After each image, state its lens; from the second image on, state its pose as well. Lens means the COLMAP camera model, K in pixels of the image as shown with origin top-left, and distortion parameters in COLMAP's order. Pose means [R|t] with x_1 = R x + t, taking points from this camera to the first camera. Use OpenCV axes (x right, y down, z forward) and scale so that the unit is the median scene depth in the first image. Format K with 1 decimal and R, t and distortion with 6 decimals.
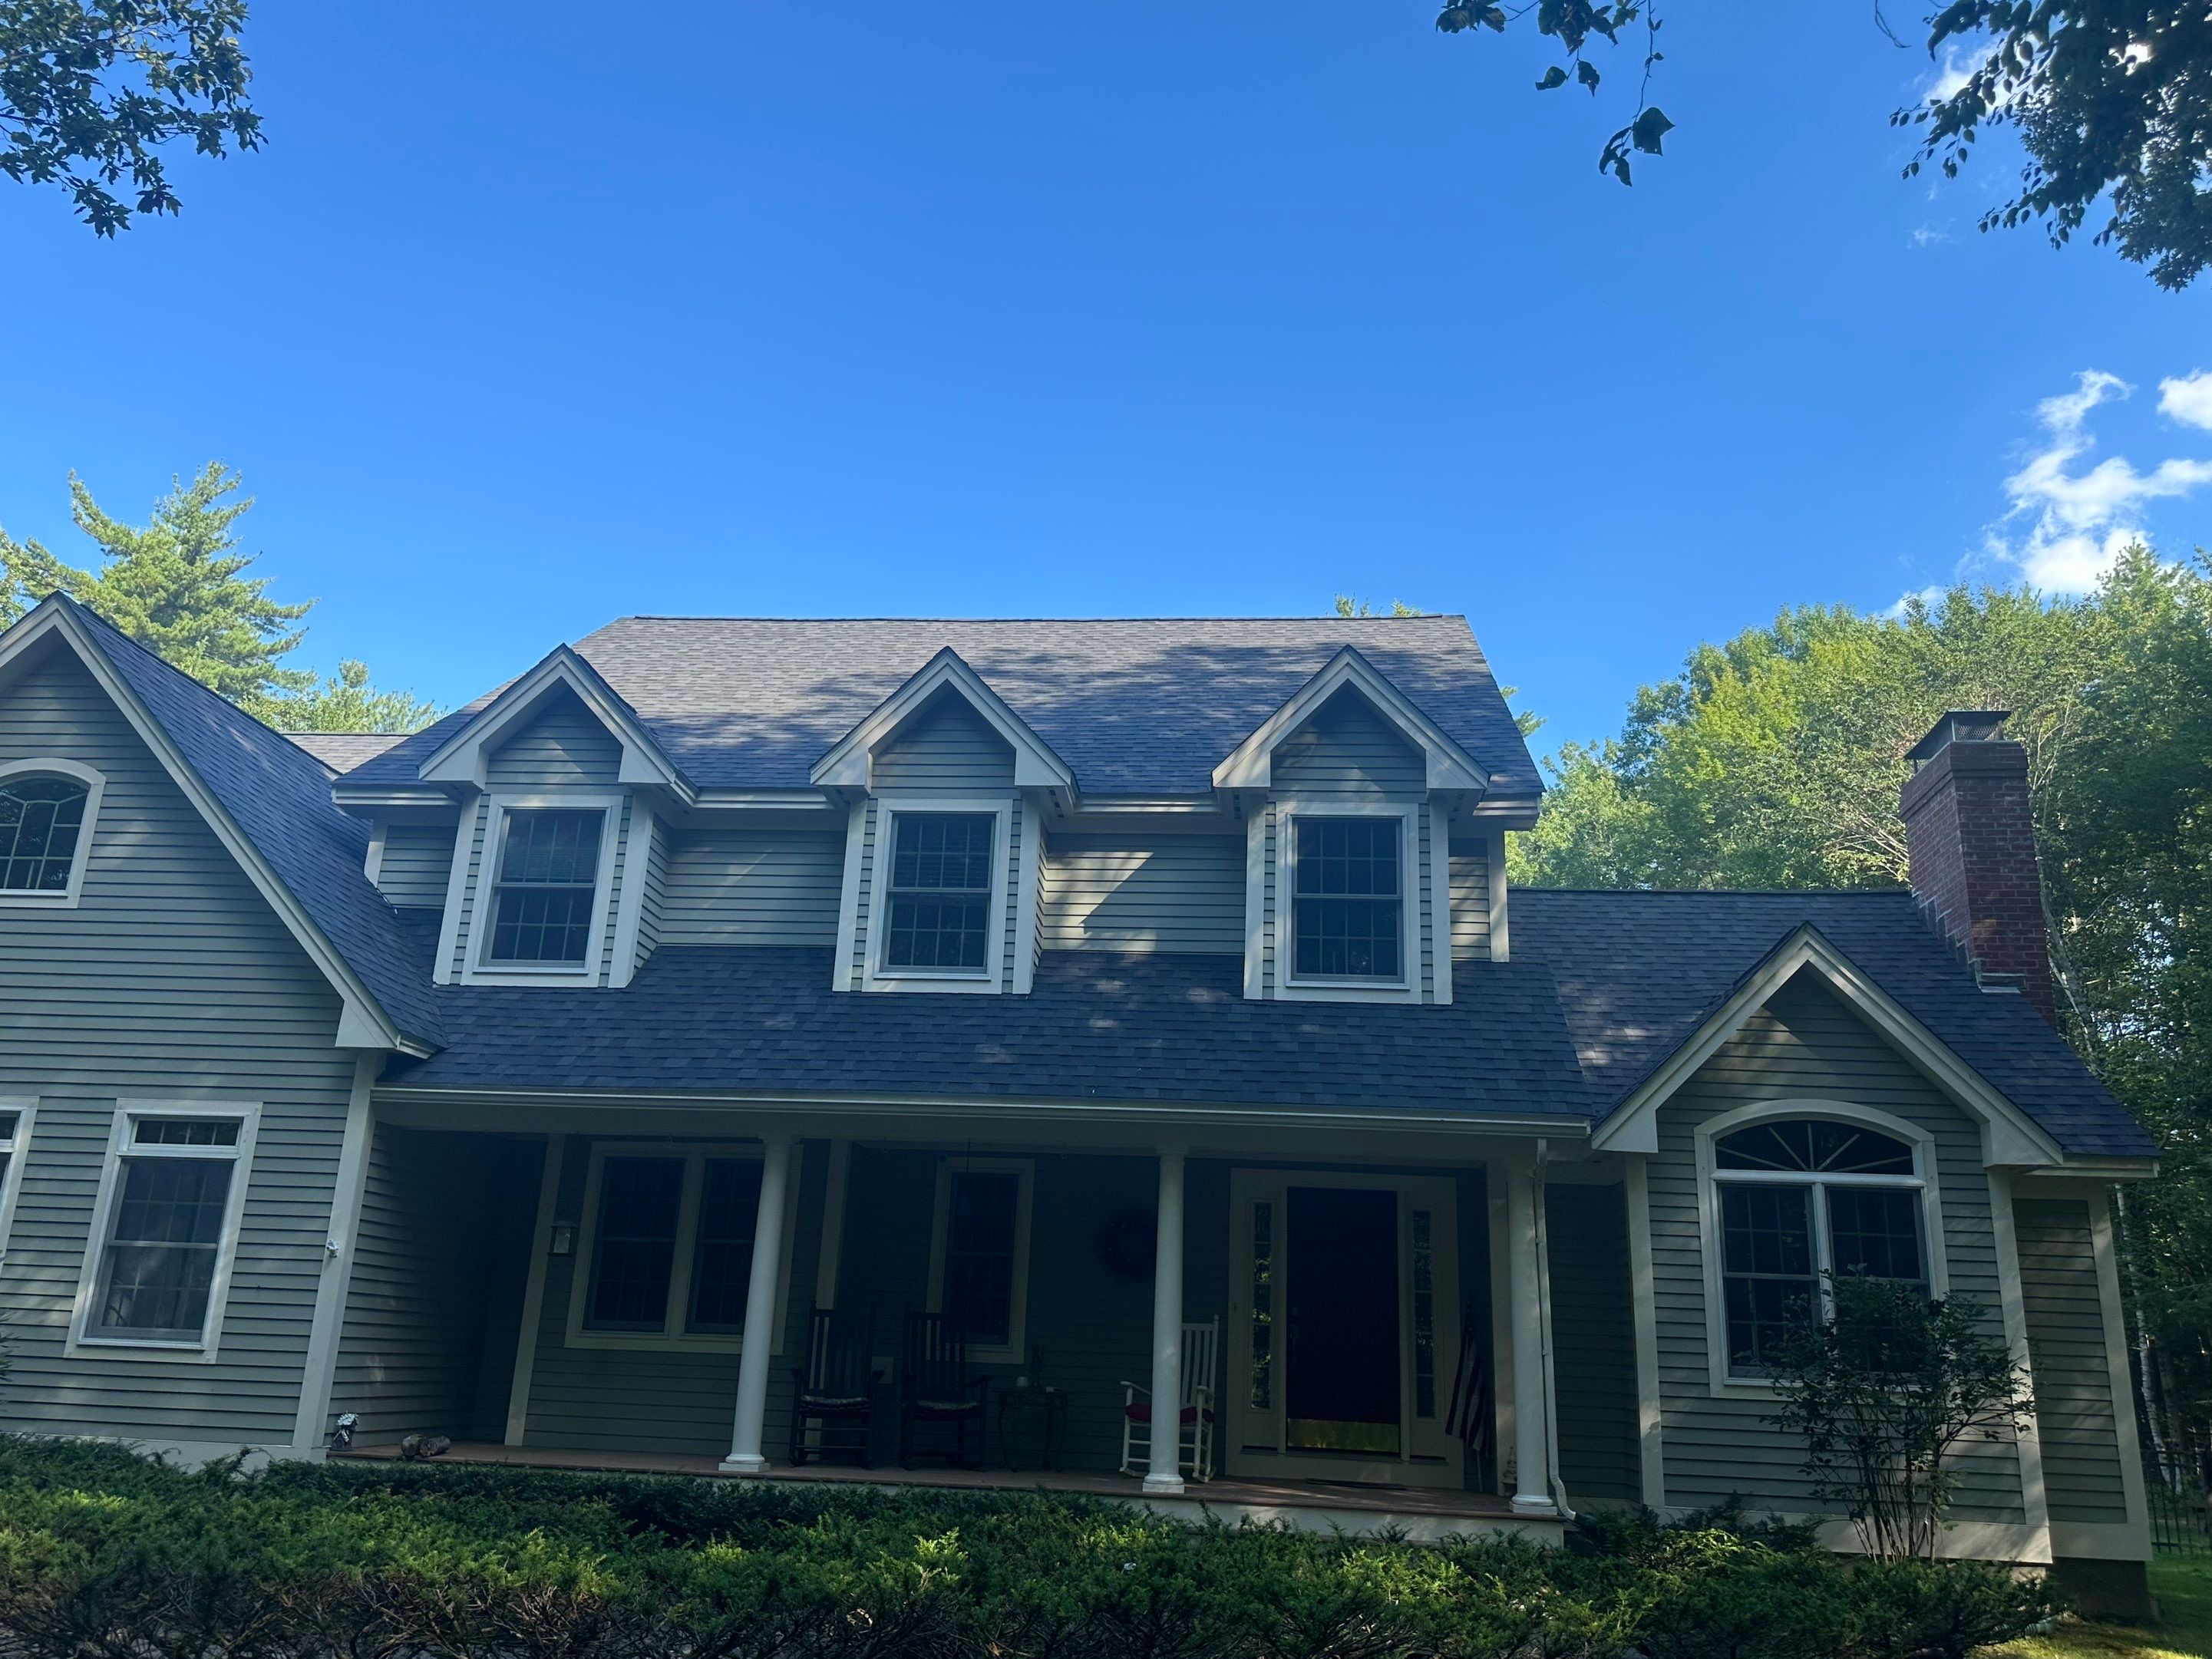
lens RADIAL K [[1704.0, 0, 1106.0], [0, 1704.0, 829.5], [0, 0, 1]] dist [0.005698, -0.004788]
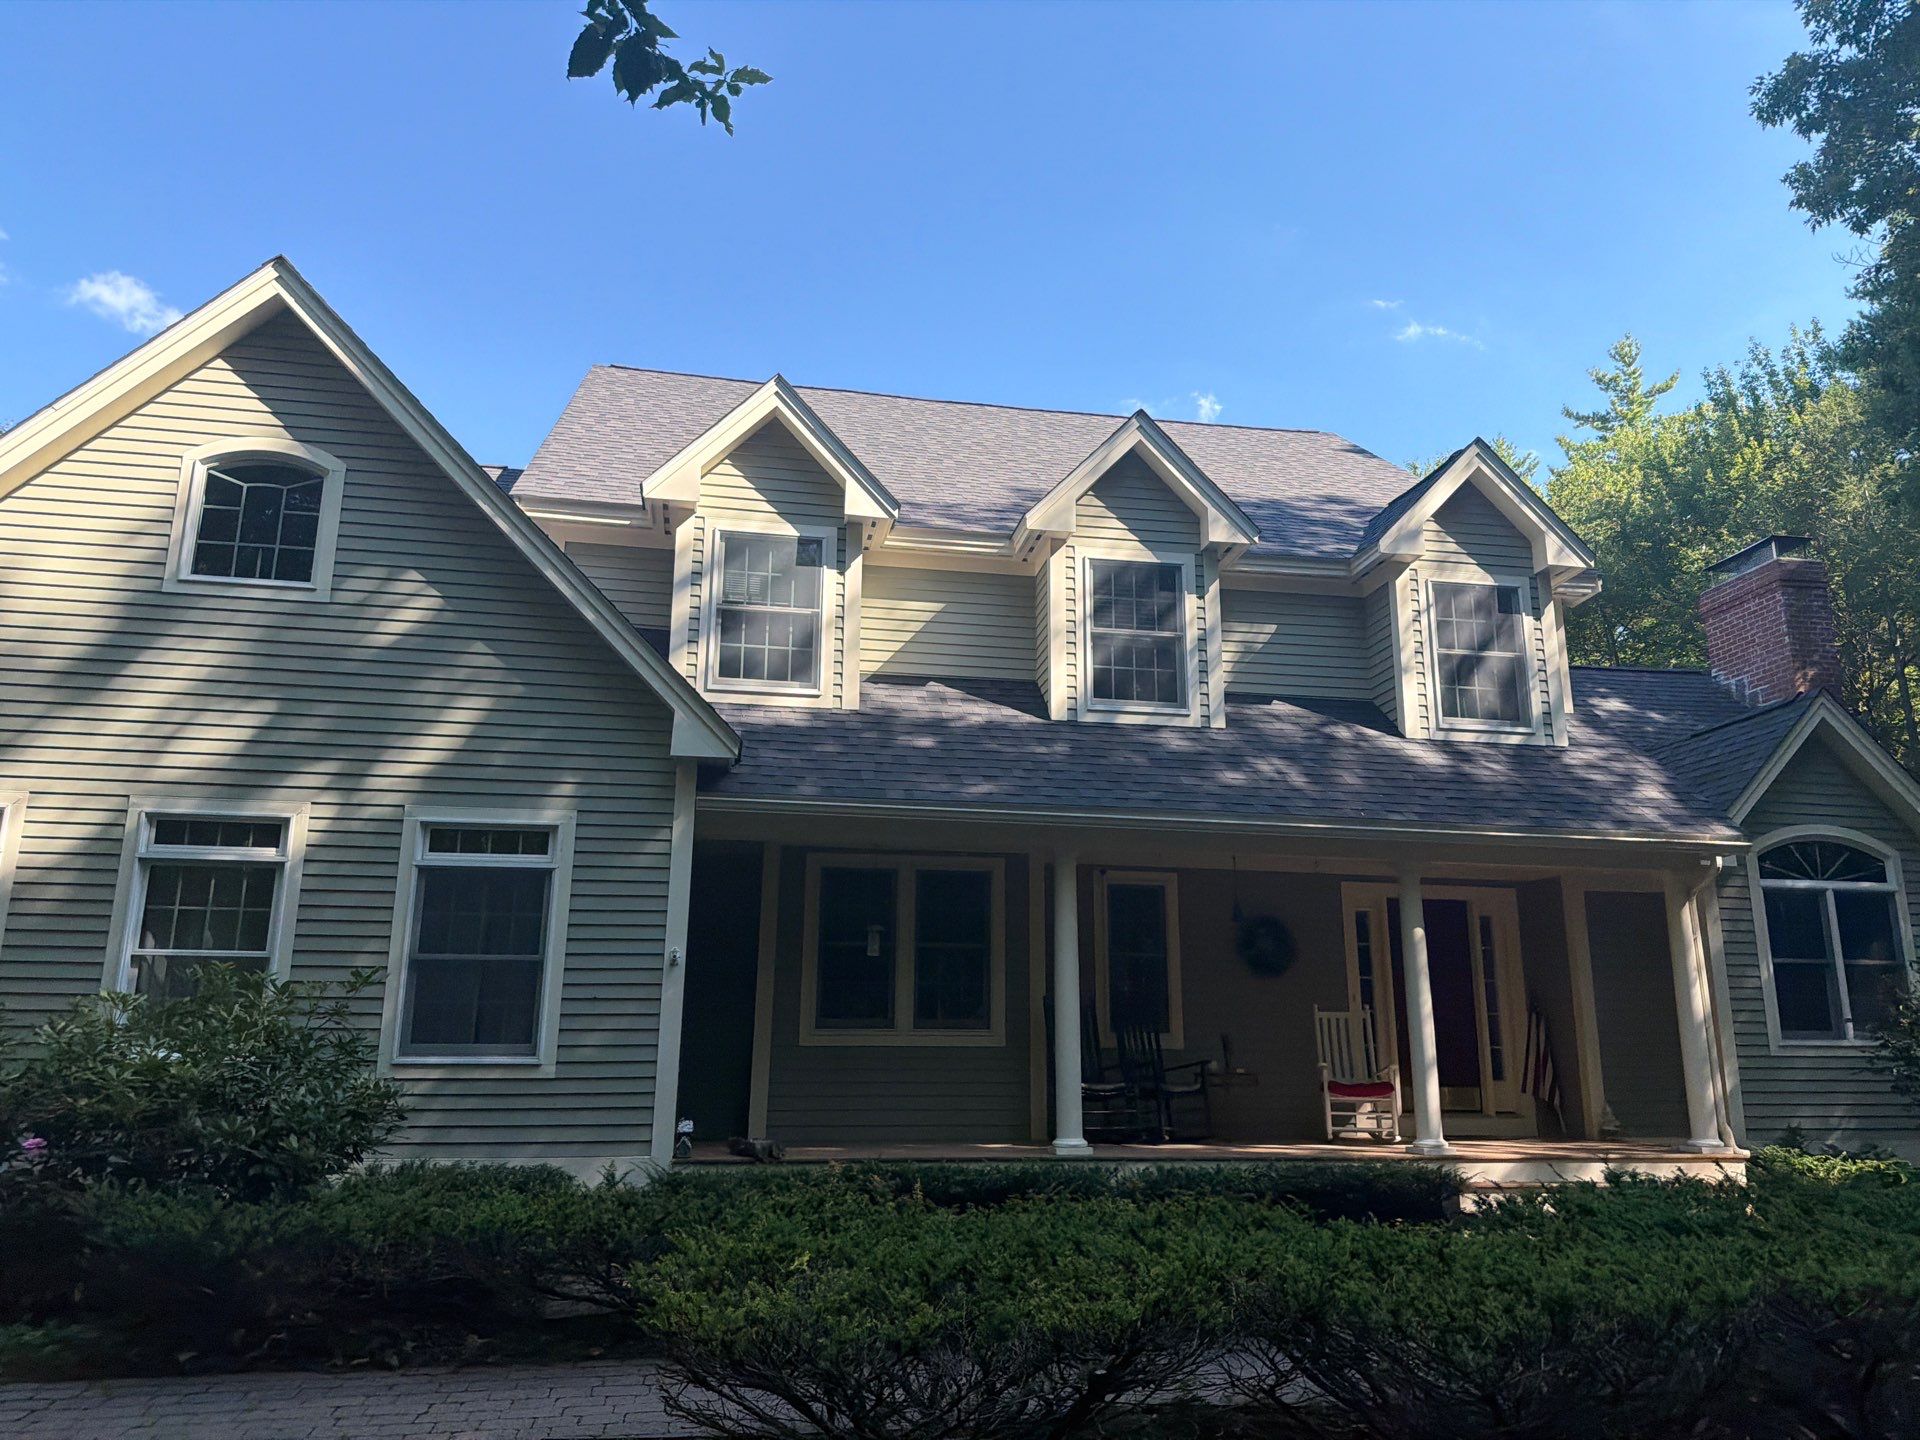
lens RADIAL K [[1343.5, 0, 981.6], [0, 1343.5, 710.8], [0, 0, 1]] dist [0.160596, -0.296680]
pose [[0.961428, 0.033109, 0.273057, -0.482462], [-0.051094, 0.996949, 0.059016, 0.044717], [-0.270270, -0.070691, 0.960186, 0.192151]]
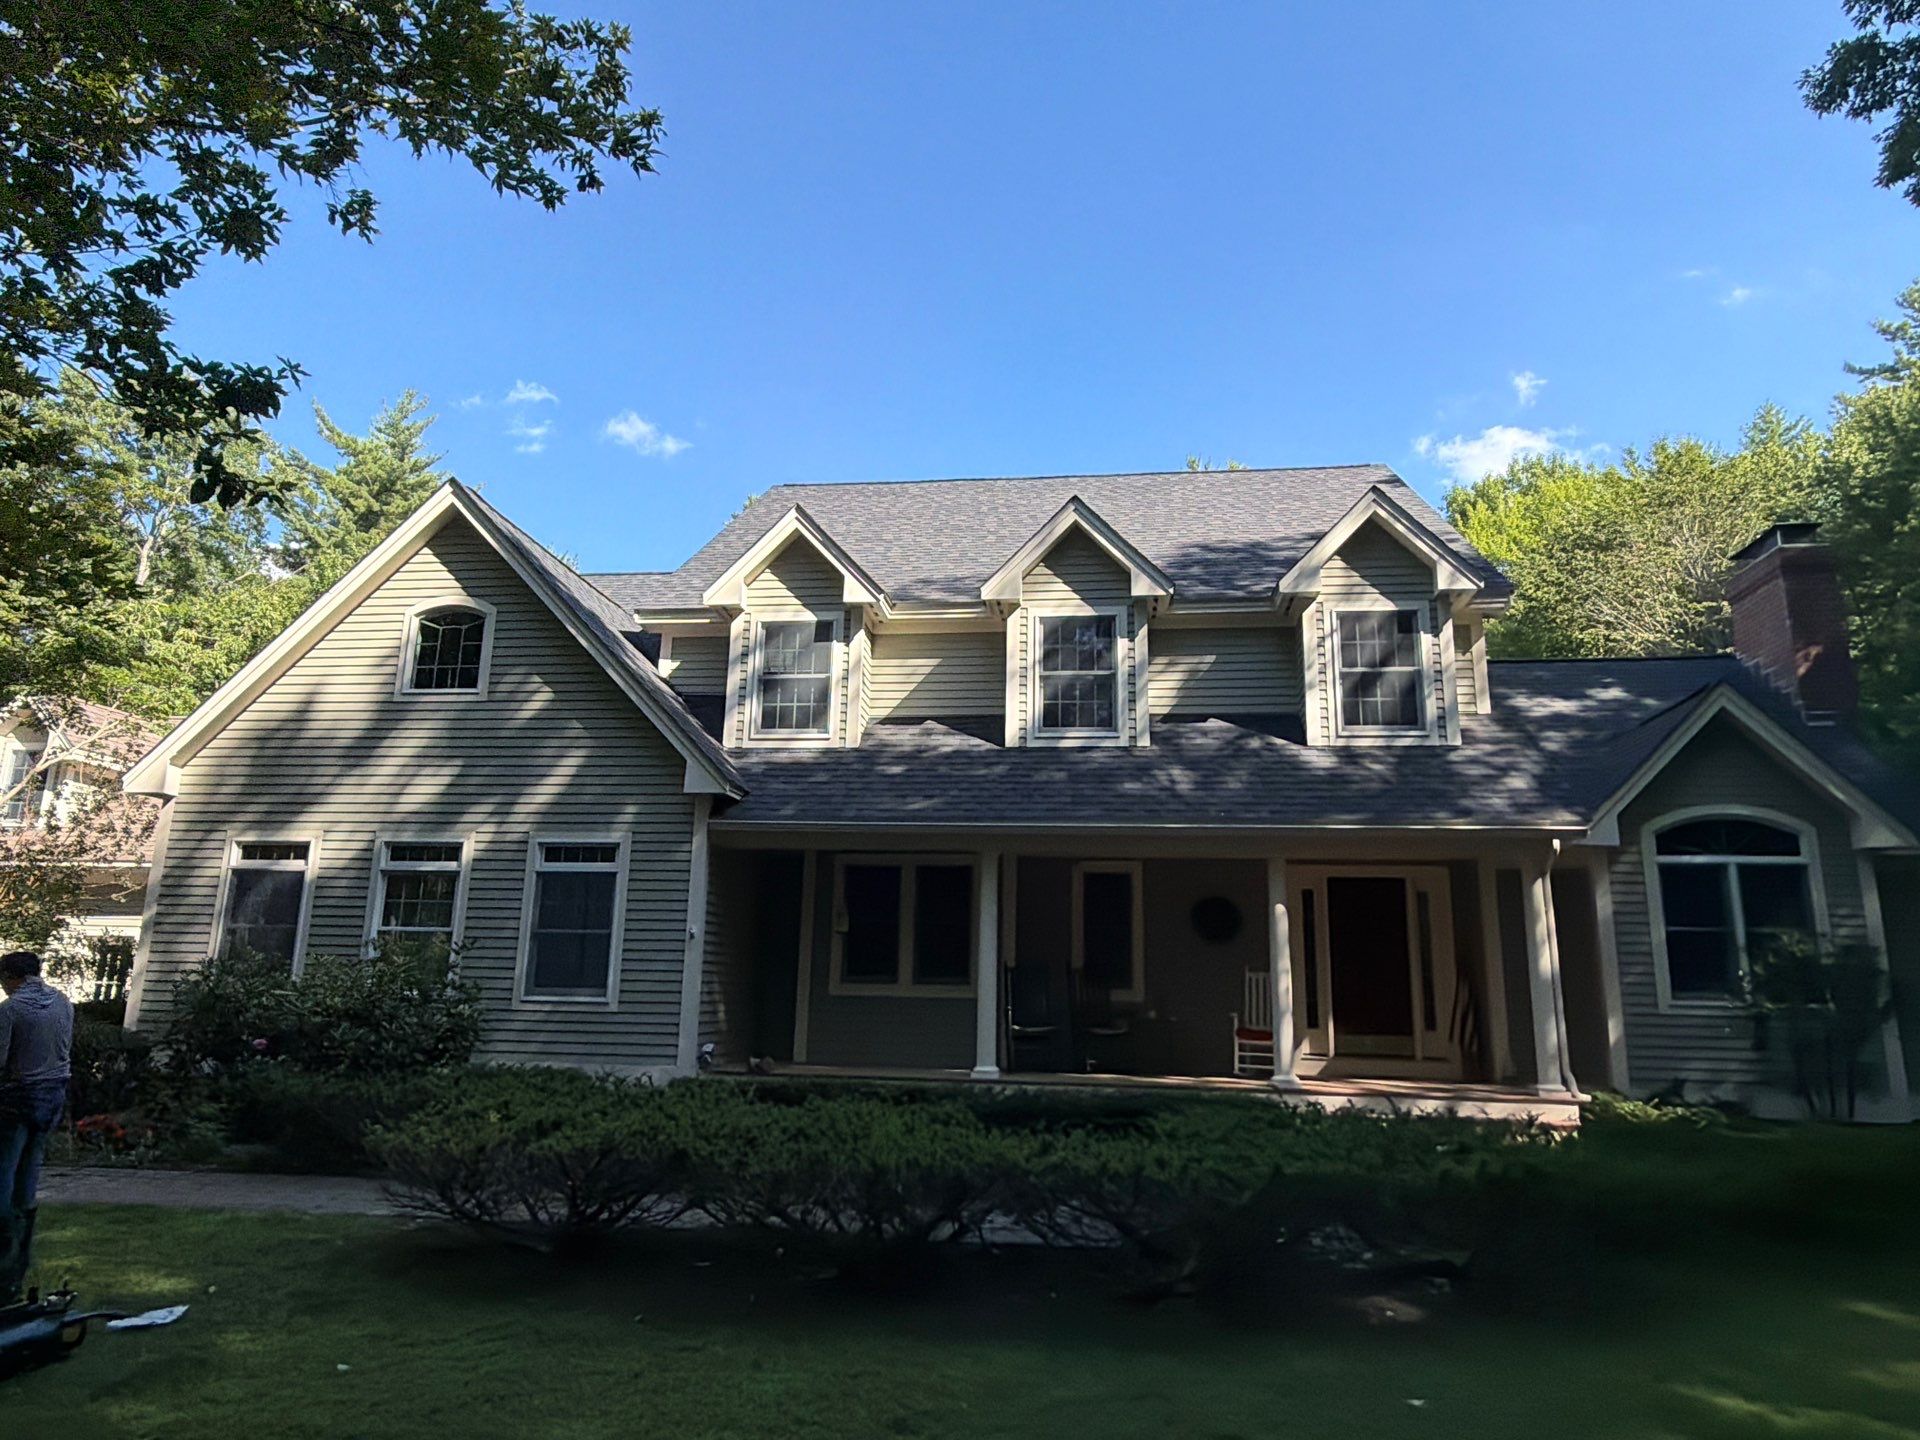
lens RADIAL K [[1176.6, 0, 963.6], [0, 1176.6, 713.8], [0, 0, 1]] dist [-0.002658, 0.002558]
pose [[0.999331, -0.025777, -0.025943, -0.186032], [0.027570, 0.997074, 0.071302, -0.002087], [0.024030, -0.071969, 0.997117, 0.028032]]
